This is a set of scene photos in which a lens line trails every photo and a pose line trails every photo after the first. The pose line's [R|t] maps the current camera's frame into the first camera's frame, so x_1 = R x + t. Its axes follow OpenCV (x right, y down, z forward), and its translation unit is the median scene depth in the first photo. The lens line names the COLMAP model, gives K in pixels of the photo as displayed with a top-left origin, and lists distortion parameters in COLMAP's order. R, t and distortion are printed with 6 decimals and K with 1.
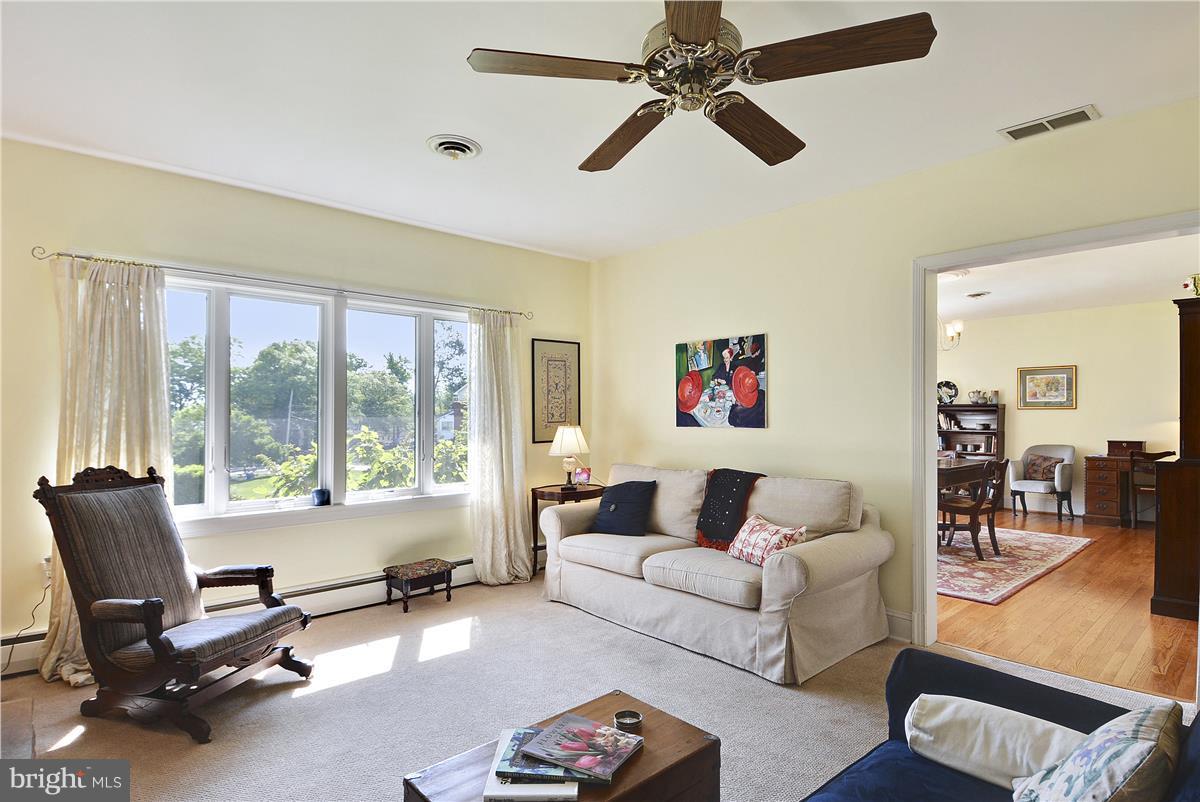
lens RADIAL K [[624.7, 0, 614.1], [0, 624.7, 408.9], [0, 0, 1]] dist [0.002685, 0.000213]
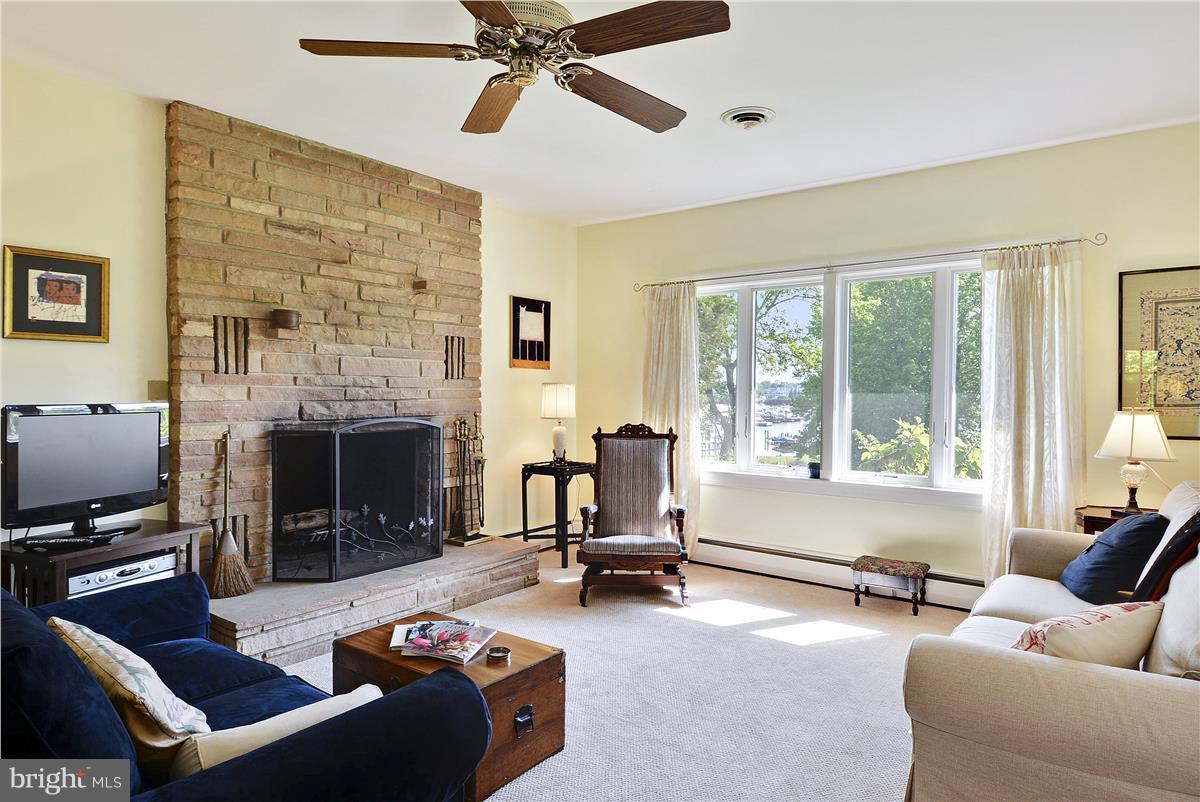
lens RADIAL K [[693.0, 0, 600.0], [0, 693.0, 401.0], [0, 0, 1]] dist [0.029368, -0.000845]
pose [[0.180070, 0.016856, -0.983509, 0.603621], [0.000993, 0.999850, 0.017318, 0.005851], [0.983653, -0.004095, 0.180026, 0.443642]]
